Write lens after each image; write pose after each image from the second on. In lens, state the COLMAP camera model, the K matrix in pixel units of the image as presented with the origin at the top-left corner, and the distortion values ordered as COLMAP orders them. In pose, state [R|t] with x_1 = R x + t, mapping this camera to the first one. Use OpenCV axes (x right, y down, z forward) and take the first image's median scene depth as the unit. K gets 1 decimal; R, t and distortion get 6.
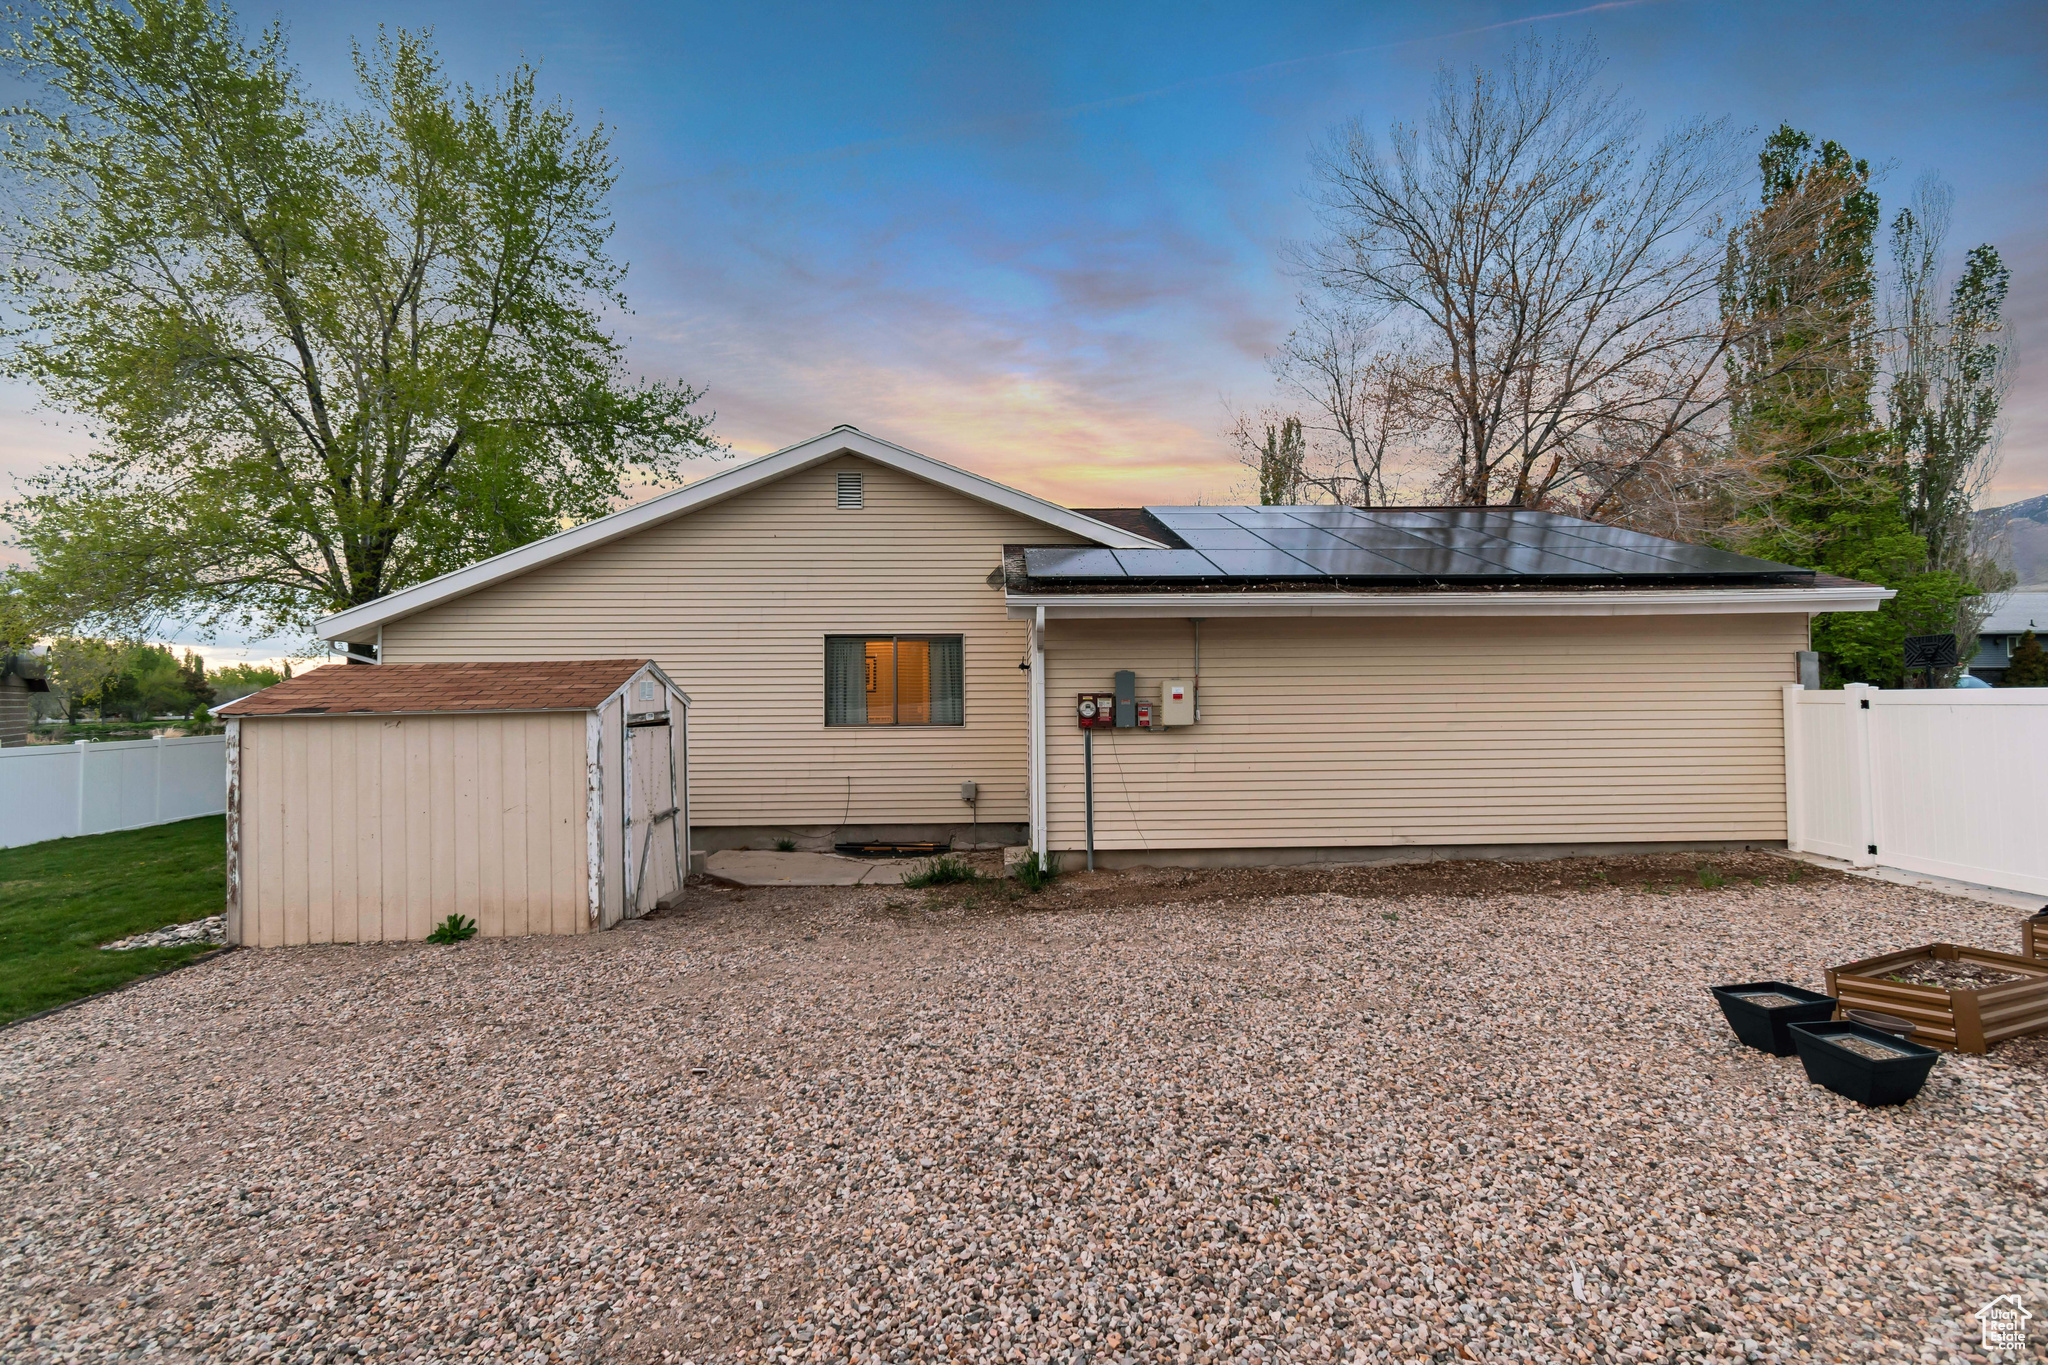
lens RADIAL K [[919.5, 0, 1025.2], [0, 919.5, 705.7], [0, 0, 1]] dist [0.001932, -0.000131]
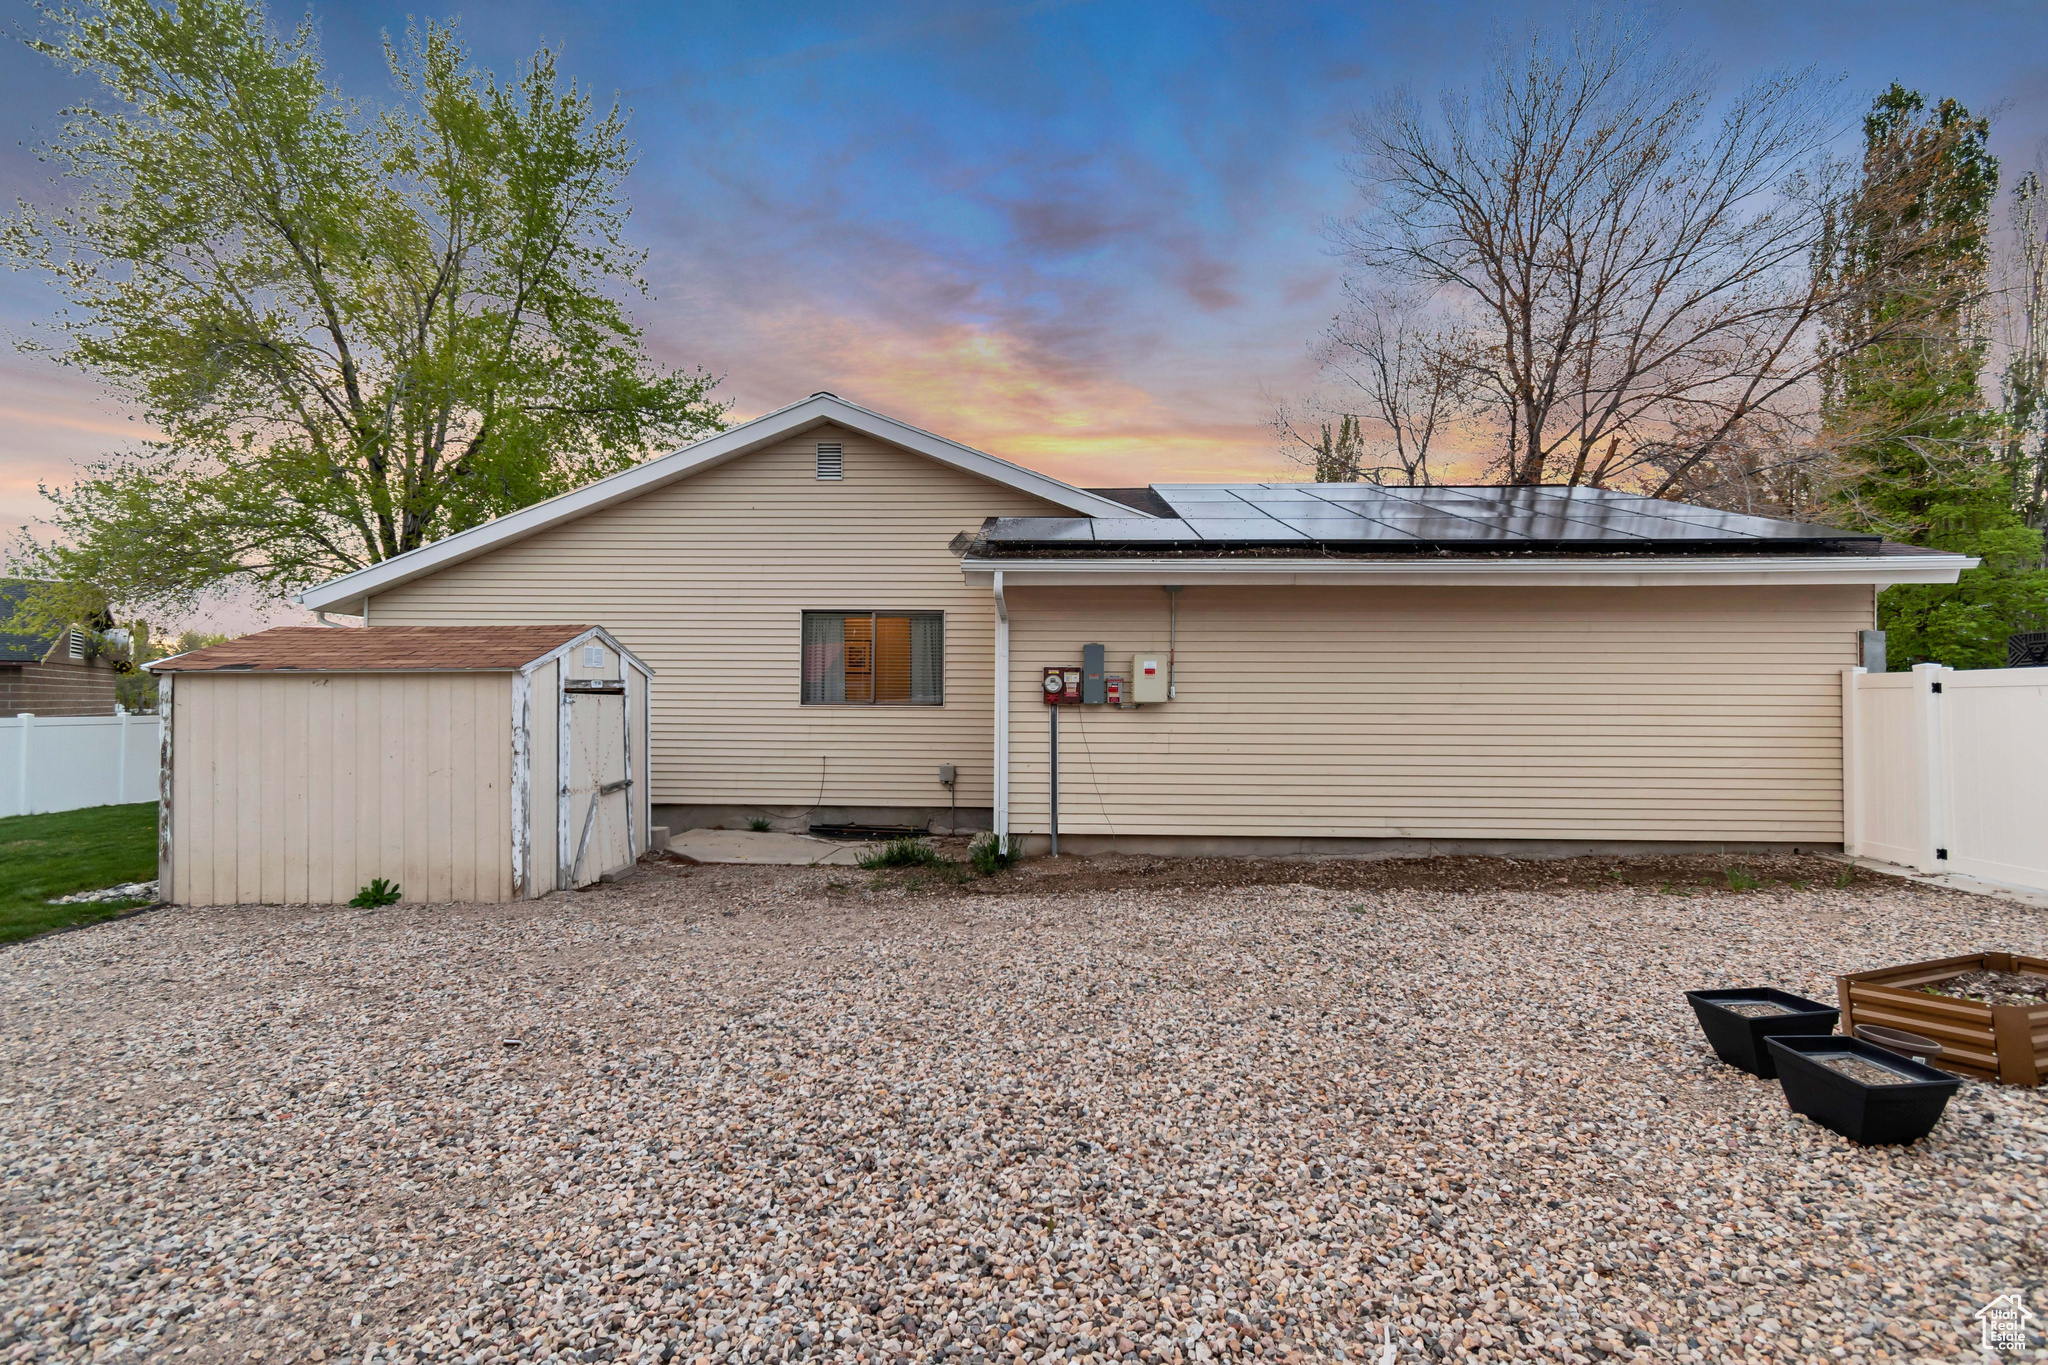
lens RADIAL K [[904.6, 0, 1026.2], [0, 904.6, 718.0], [0, 0, 1]] dist [0.001953, 0.000160]
pose [[0.997311, 0.015580, -0.071607, 0.107212], [-0.015128, 0.999862, 0.006853, 0.032781], [0.071704, -0.005752, 0.997409, 0.076637]]
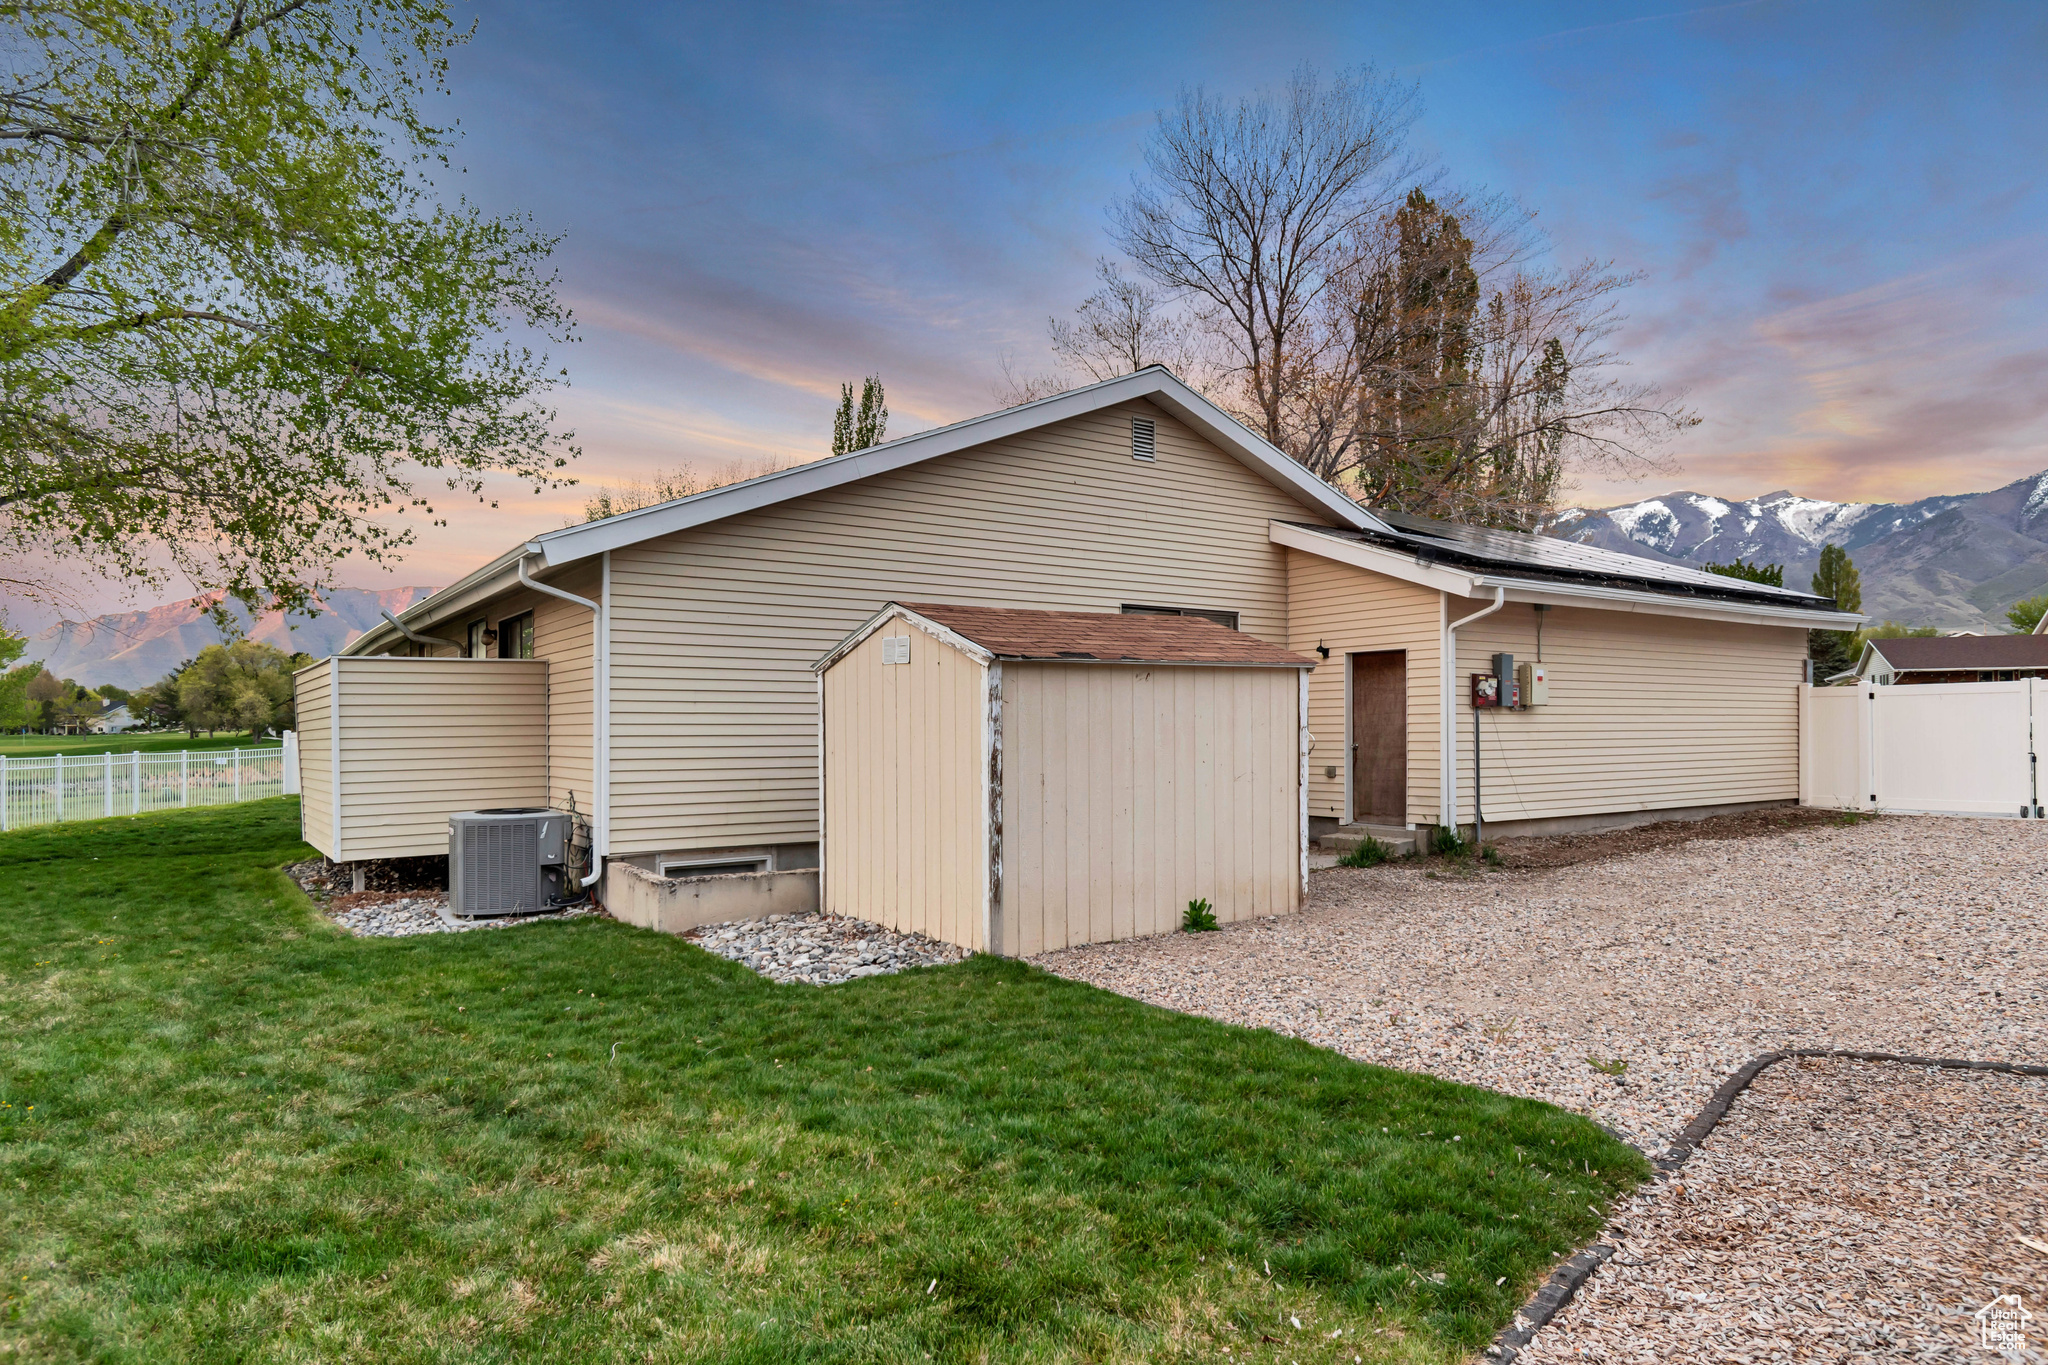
lens RADIAL K [[1213.1, 0, 1025.8], [0, 1213.1, 768.6], [0, 0, 1]] dist [0.003495, -0.001503]
pose [[0.845554, -0.012144, 0.533752, -1.117331], [0.001893, 0.999803, 0.019750, 0.067090], [-0.533887, -0.015689, 0.845410, 0.104383]]
